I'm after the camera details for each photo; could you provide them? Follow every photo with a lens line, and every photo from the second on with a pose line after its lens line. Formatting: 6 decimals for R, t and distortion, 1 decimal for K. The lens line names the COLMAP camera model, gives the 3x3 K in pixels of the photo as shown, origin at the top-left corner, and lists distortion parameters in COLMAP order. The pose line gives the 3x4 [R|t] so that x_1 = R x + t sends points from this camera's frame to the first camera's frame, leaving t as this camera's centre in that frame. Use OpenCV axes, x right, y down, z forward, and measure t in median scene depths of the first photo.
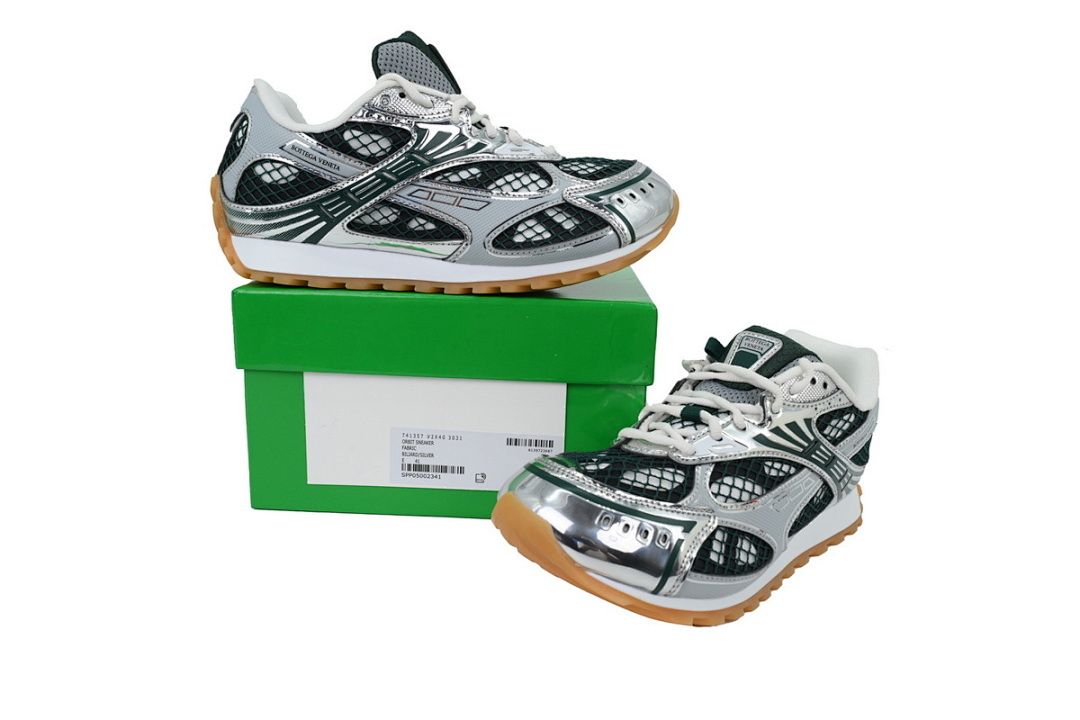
lens RADIAL K [[861.6, 0, 540.0], [0, 861.6, 360.0], [0, 0, 1]] dist [0.004536, 0.001085]
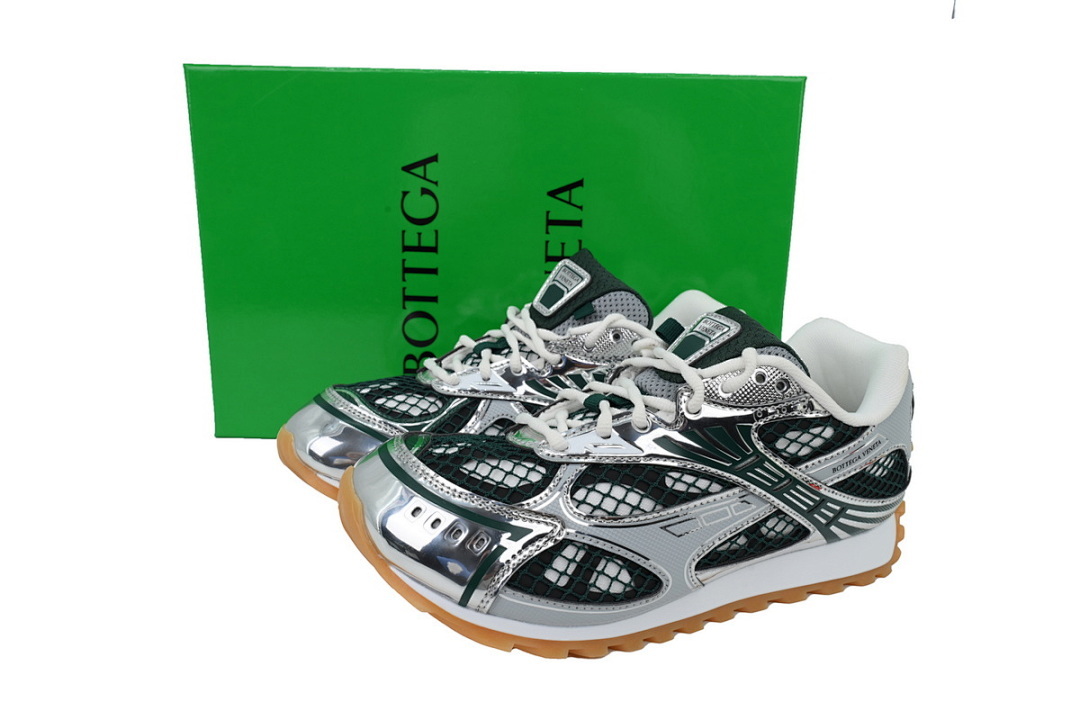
lens RADIAL K [[861.6, 0, 540.0], [0, 861.6, 360.0], [0, 0, 1]] dist [0.004536, 0.001085]
pose [[0.929053, 0.079490, -0.361306, 0.440564], [-0.076290, 0.996817, 0.023139, 0.005506], [0.361995, 0.006067, 0.932160, 0.215941]]
